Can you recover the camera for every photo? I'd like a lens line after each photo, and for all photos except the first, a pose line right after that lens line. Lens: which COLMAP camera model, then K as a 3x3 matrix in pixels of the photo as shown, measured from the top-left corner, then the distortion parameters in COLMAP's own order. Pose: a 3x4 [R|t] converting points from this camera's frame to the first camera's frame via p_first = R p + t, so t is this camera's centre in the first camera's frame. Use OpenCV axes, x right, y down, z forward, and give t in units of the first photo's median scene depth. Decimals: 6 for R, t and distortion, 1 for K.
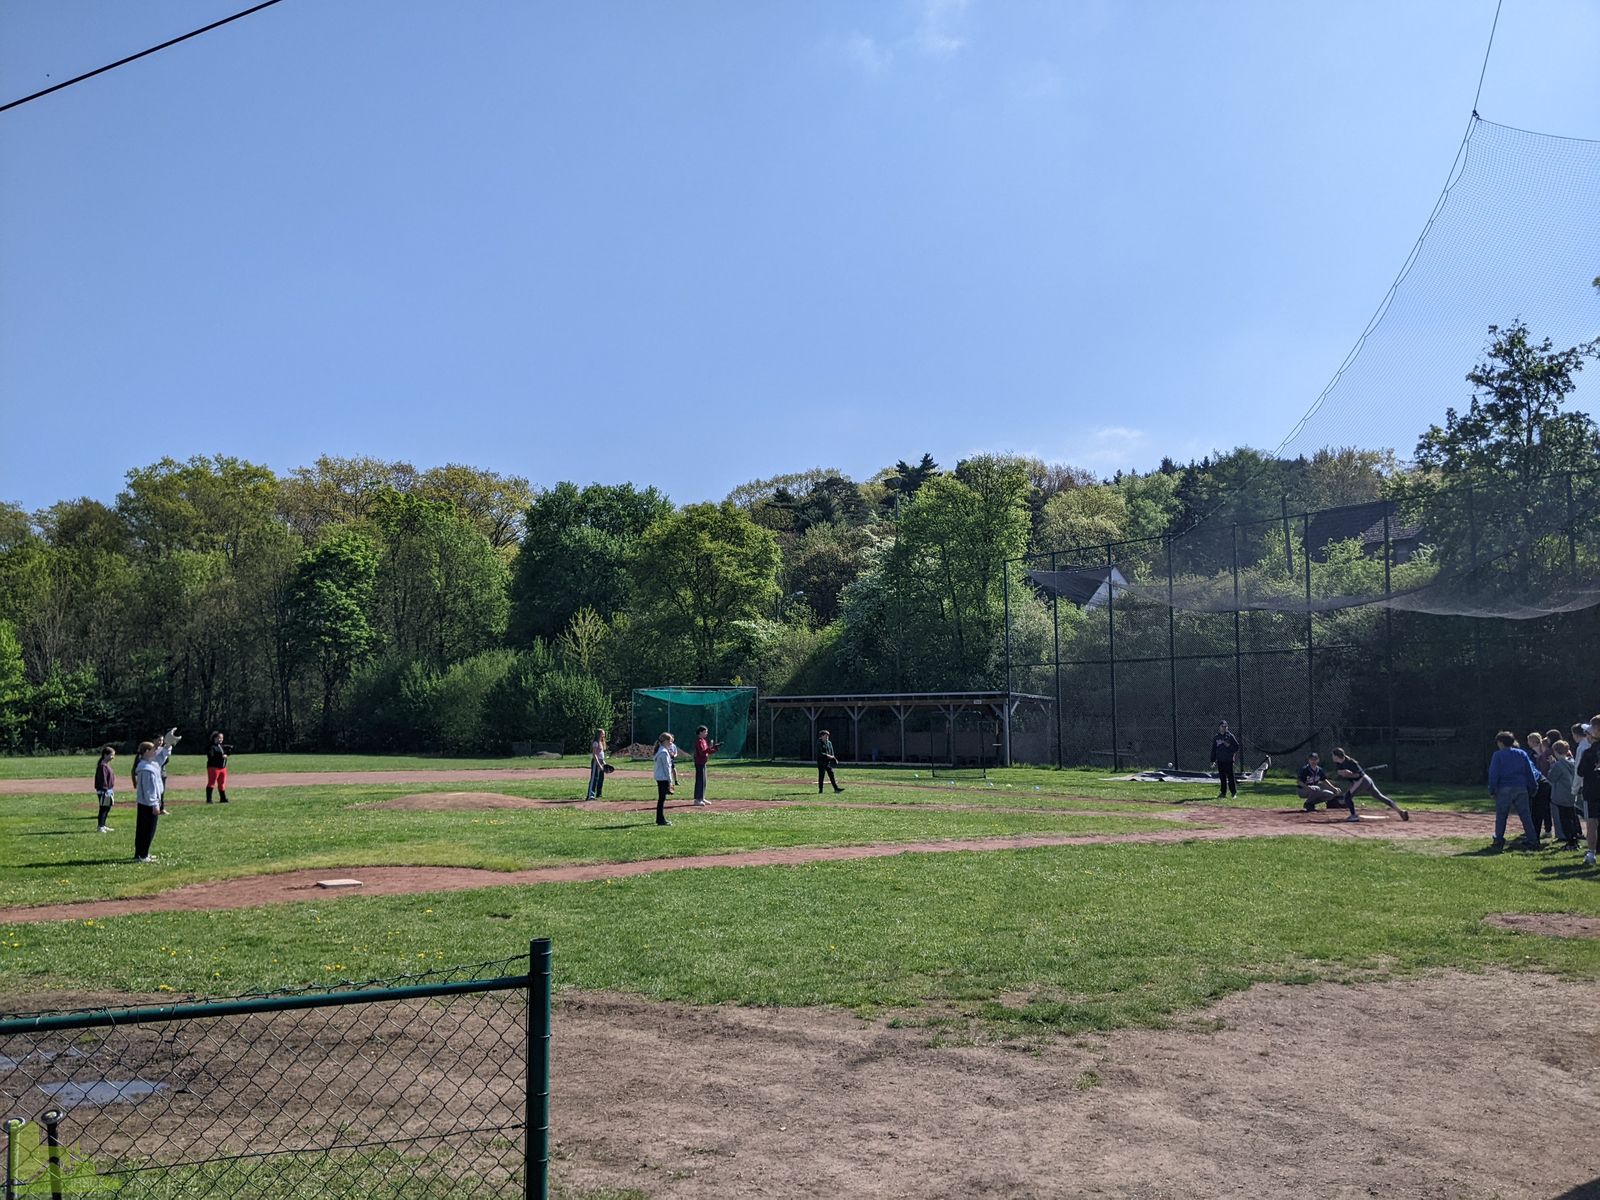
lens RADIAL K [[1269.1, 0, 791.0], [0, 1269.1, 603.5], [0, 0, 1]] dist [0.117801, -0.193410]
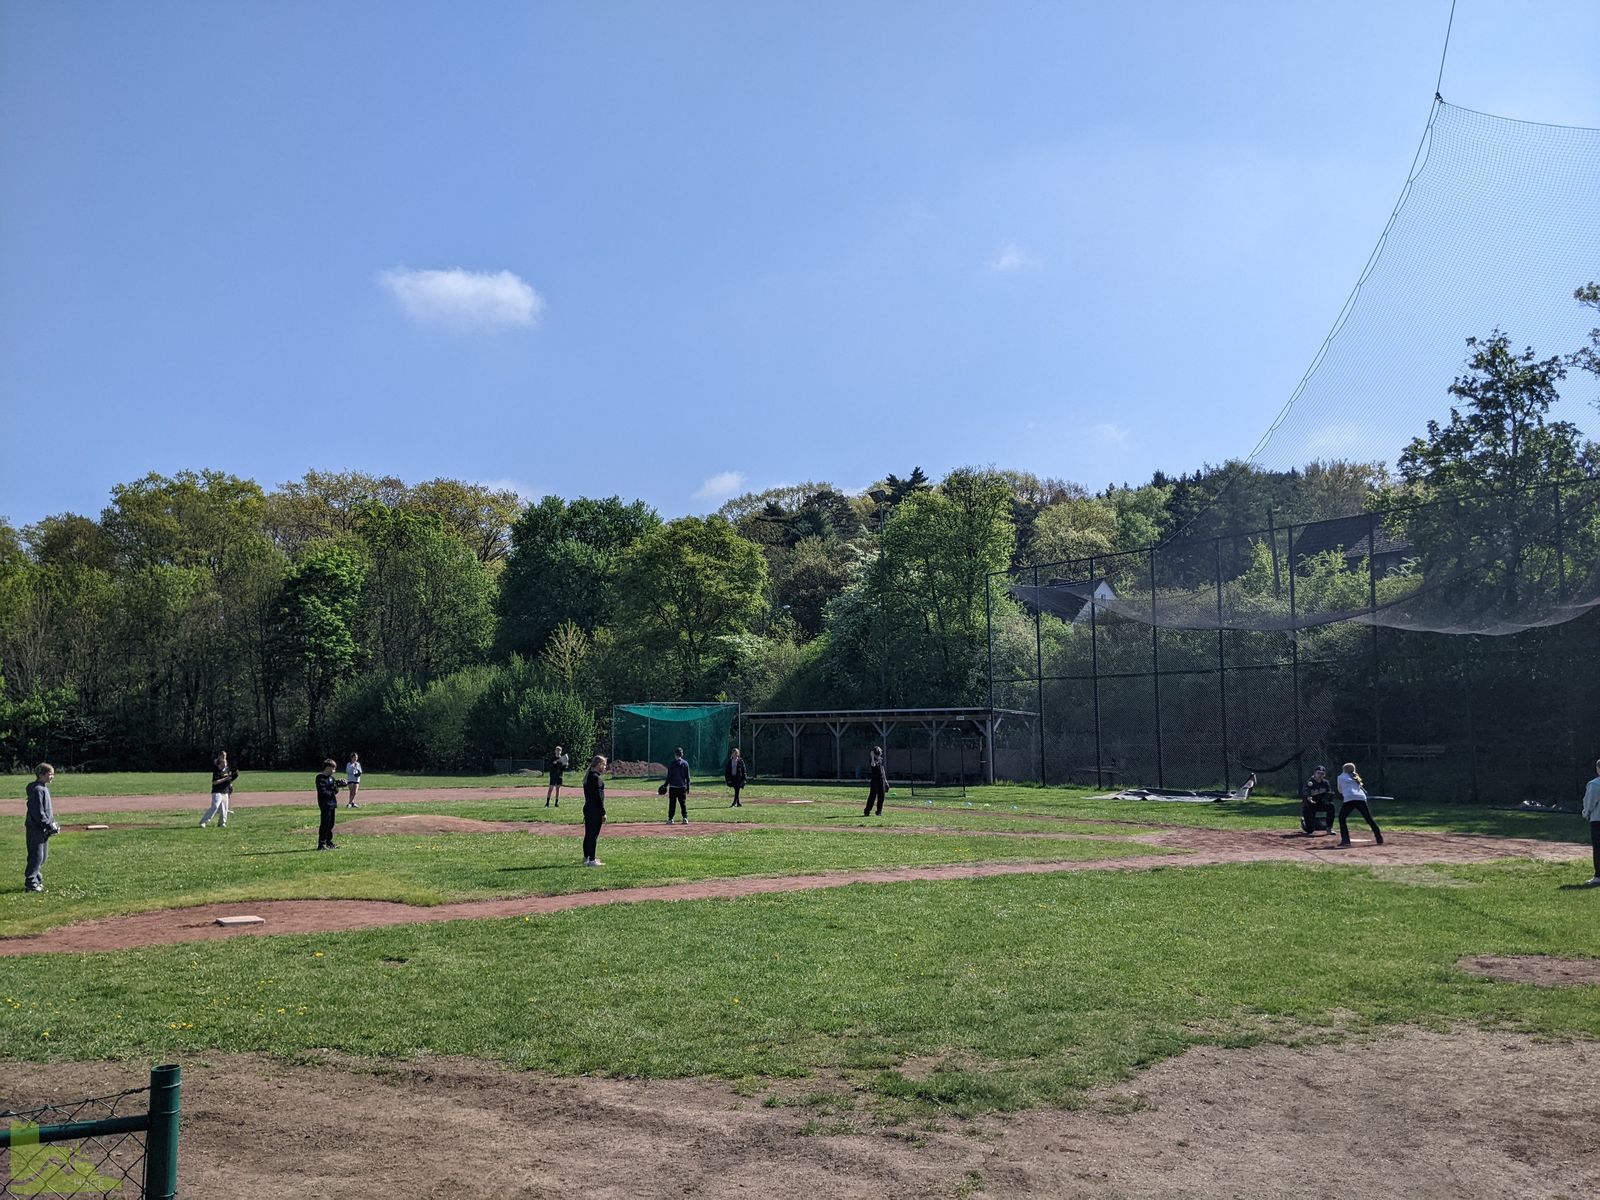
lens RADIAL K [[1268.0, 0, 786.2], [0, 1268.0, 594.8], [0, 0, 1]] dist [0.112234, -0.179864]
pose [[0.999998, -0.001855, -0.001189, 0.010688], [0.001834, 0.999837, -0.017946, -0.000358], [0.001222, 0.017944, 0.999838, 0.013532]]
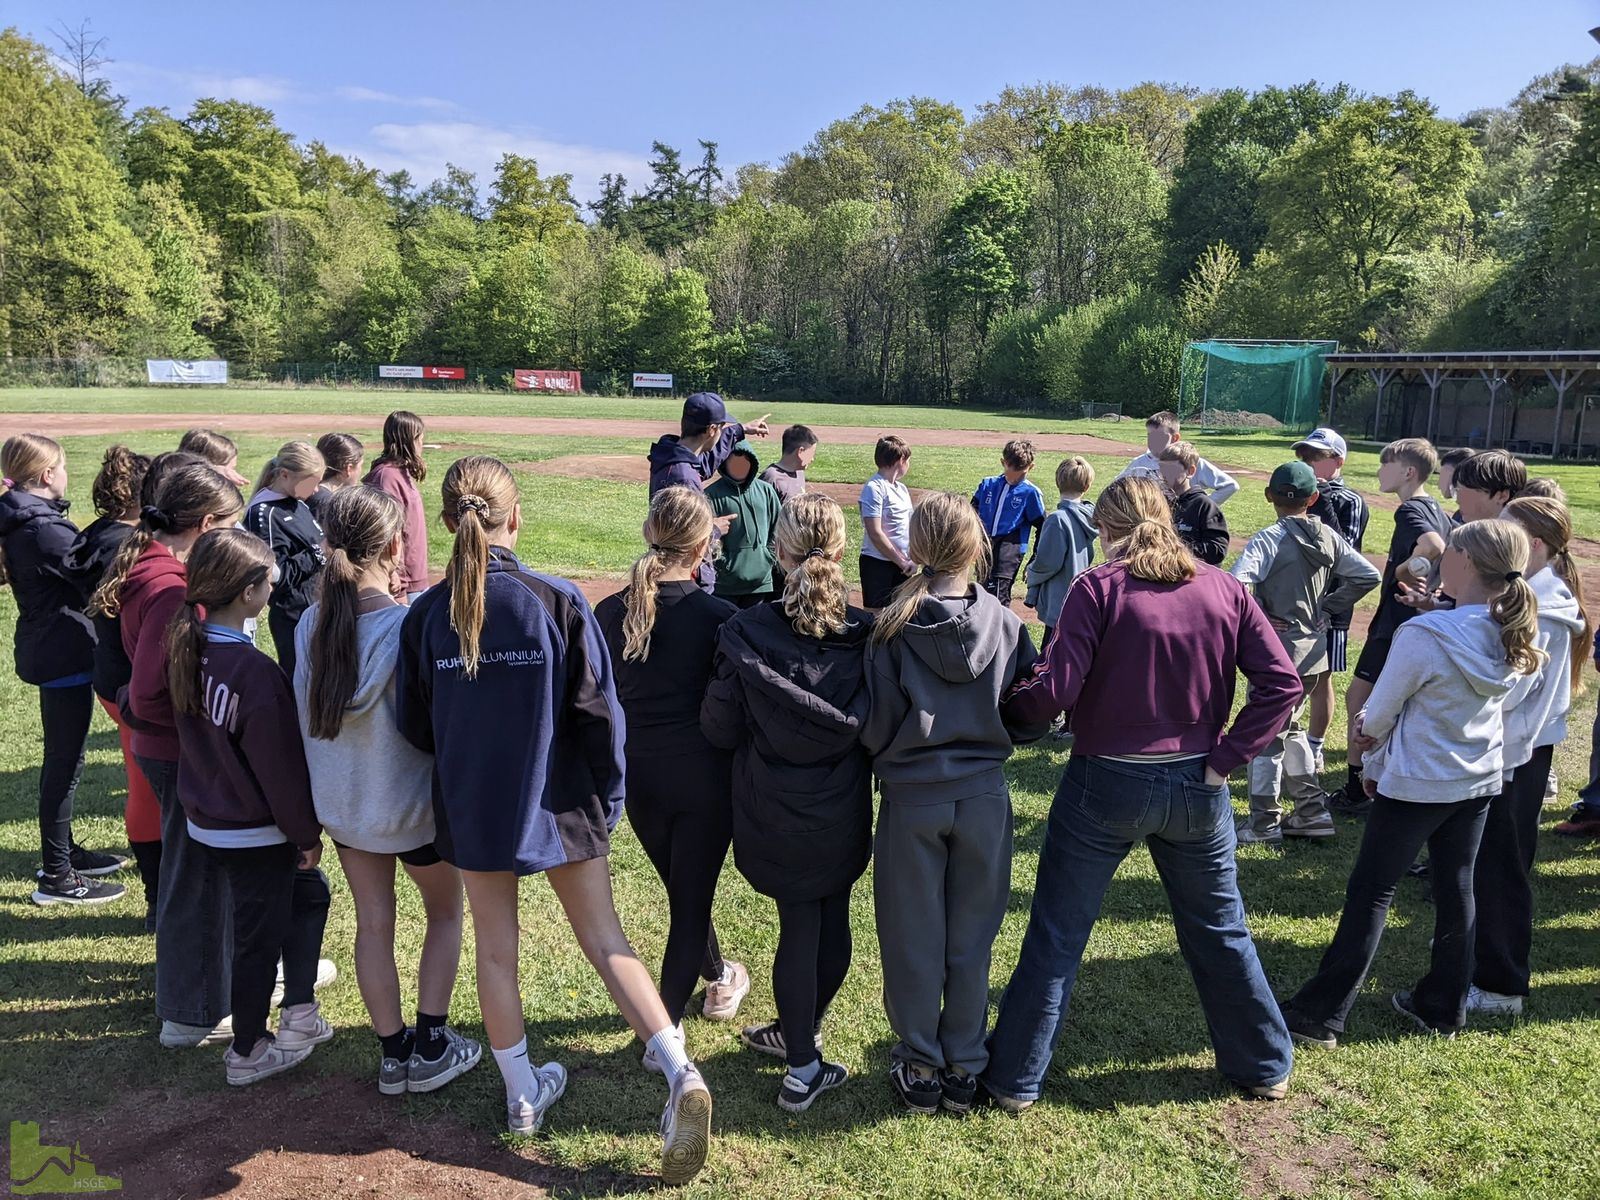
lens RADIAL K [[1260.7, 0, 815.5], [0, 1260.7, 618.3], [0, 0, 1]] dist [0.107966, -0.196861]
pose [[0.833267, 0.126387, -0.538230, 0.142695], [0.027101, 0.963012, 0.268091, 0.010994], [0.552206, -0.237978, 0.799022, 0.154165]]
